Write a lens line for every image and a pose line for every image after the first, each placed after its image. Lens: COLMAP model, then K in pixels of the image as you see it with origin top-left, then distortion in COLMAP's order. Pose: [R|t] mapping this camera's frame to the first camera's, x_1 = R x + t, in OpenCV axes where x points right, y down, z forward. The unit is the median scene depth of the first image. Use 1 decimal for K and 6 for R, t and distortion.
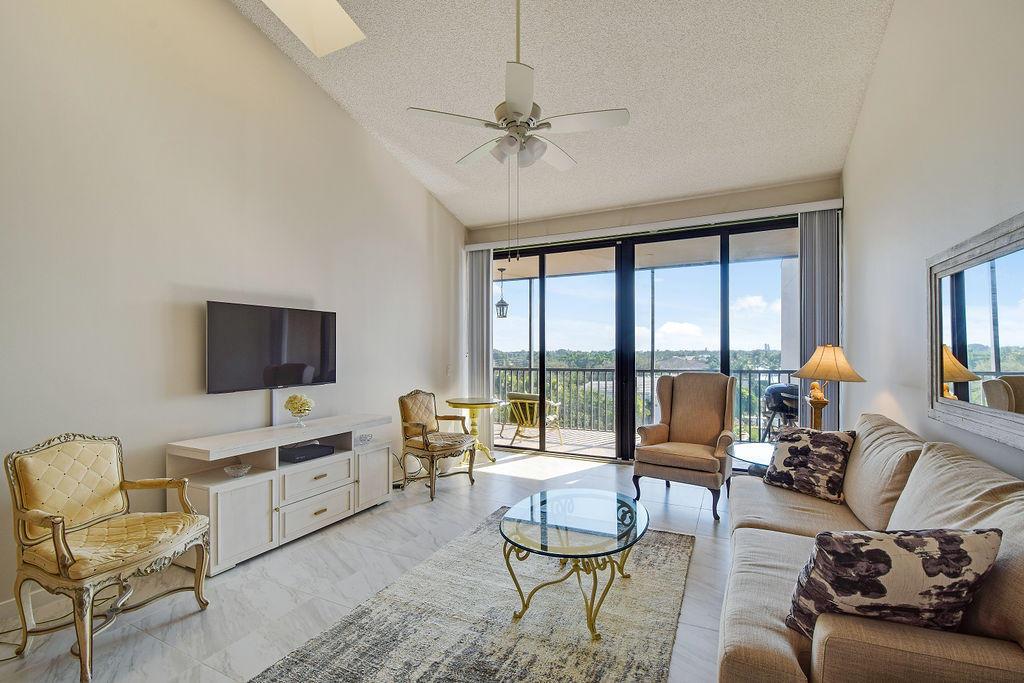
lens RADIAL K [[448.9, 0, 511.0], [0, 448.9, 354.4], [0, 0, 1]] dist [0.024621, -0.028135]
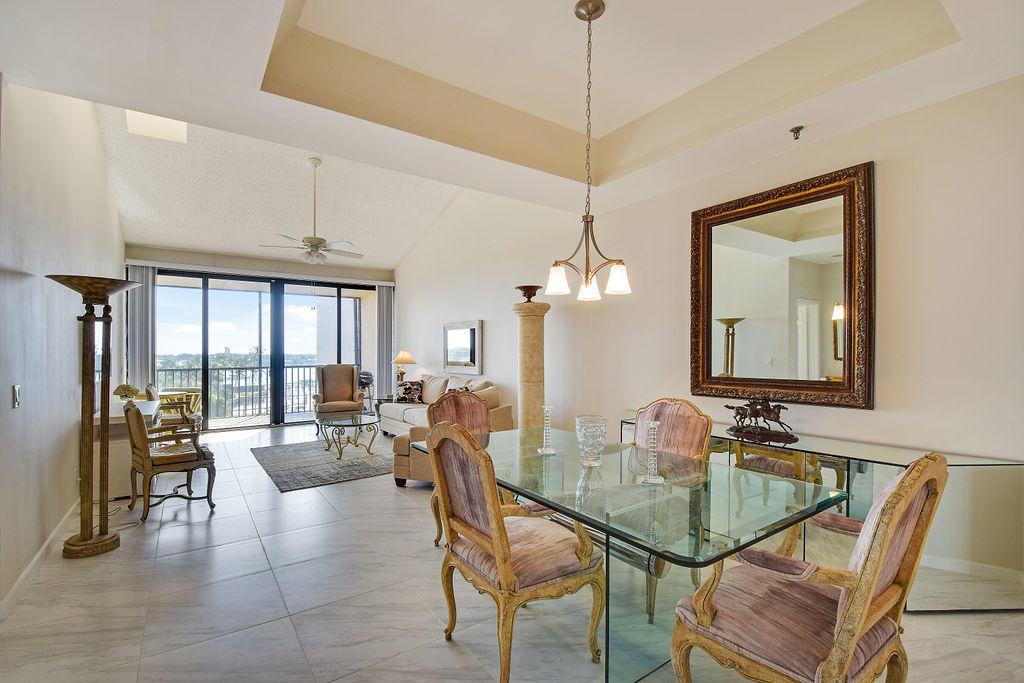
lens RADIAL K [[448.9, 0, 511.0], [0, 448.9, 354.4], [0, 0, 1]] dist [0.024621, -0.028135]
pose [[0.476353, -0.007025, 0.879226, -0.711771], [0.013483, 0.999909, 0.000684, 0.007318], [-0.879151, 0.011529, 0.476404, -0.414413]]
